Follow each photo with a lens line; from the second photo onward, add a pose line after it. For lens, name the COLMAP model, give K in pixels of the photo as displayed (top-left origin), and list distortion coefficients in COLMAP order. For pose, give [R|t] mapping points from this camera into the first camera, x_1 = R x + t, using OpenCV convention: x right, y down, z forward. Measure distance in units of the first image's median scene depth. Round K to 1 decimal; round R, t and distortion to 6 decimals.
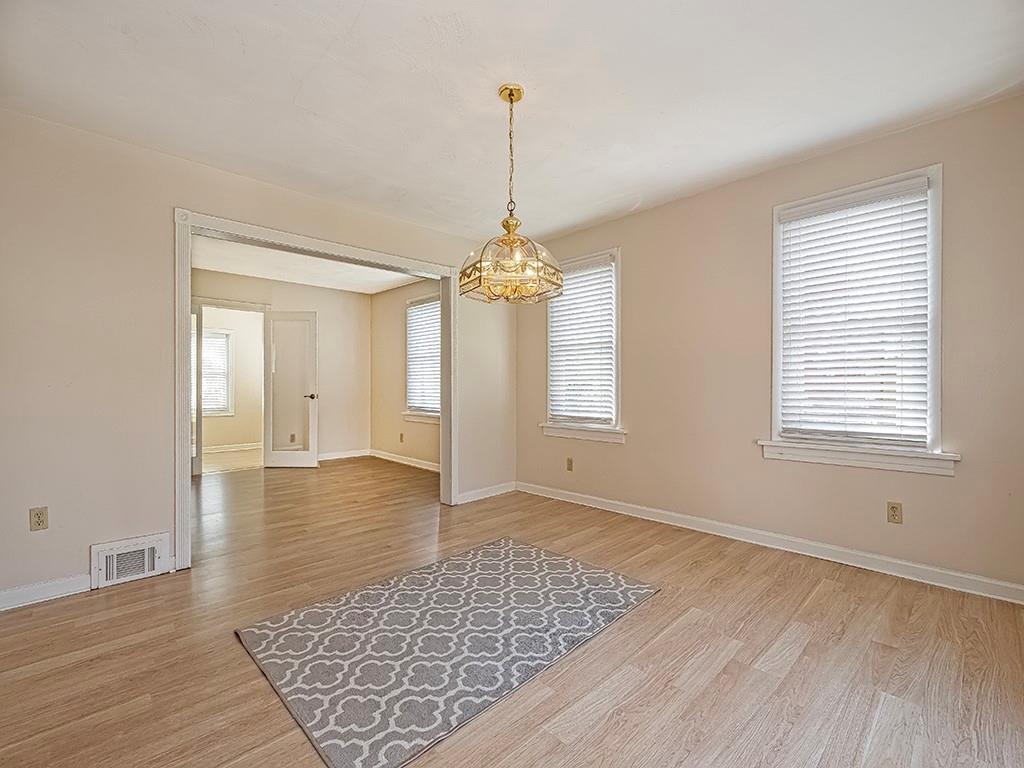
lens RADIAL K [[459.9, 0, 512.0], [0, 459.9, 384.0], [0, 0, 1]] dist [0.000807, 0.000133]
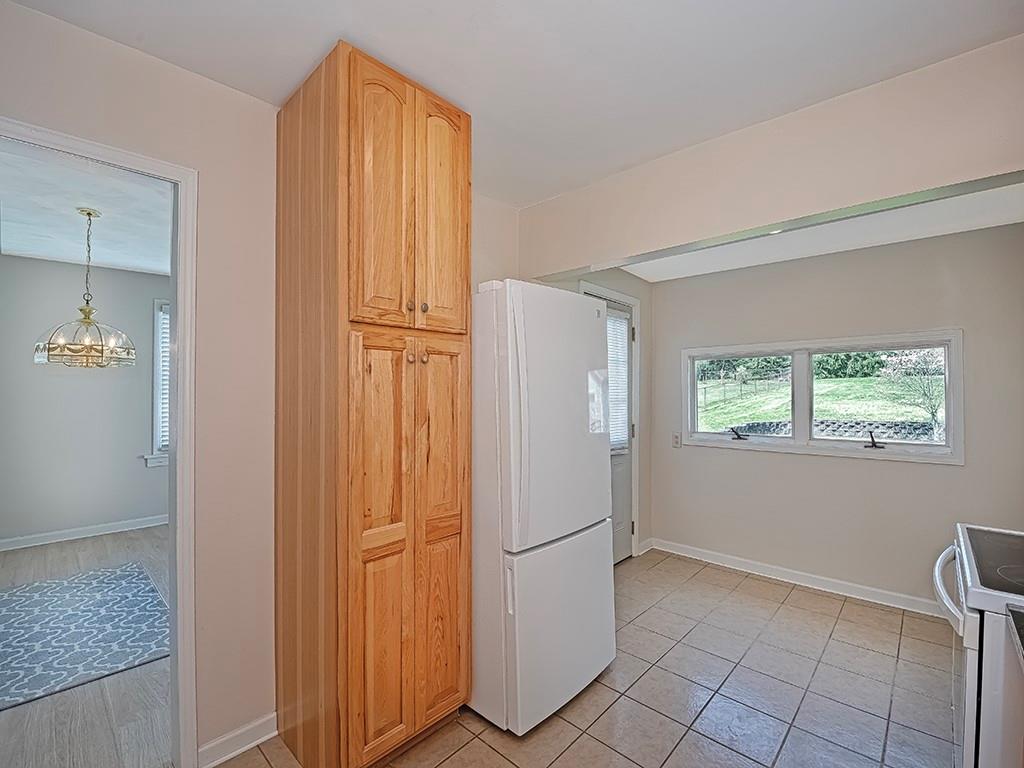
lens RADIAL K [[446.6, 0, 513.7], [0, 446.6, 379.6], [0, 0, 1]] dist [0.002064, 0.000066]
pose [[-0.033393, 0.024816, 0.999134, -0.983586], [0.009394, 0.999655, -0.024515, -0.078216], [-0.999398, 0.008567, -0.033615, -0.135087]]
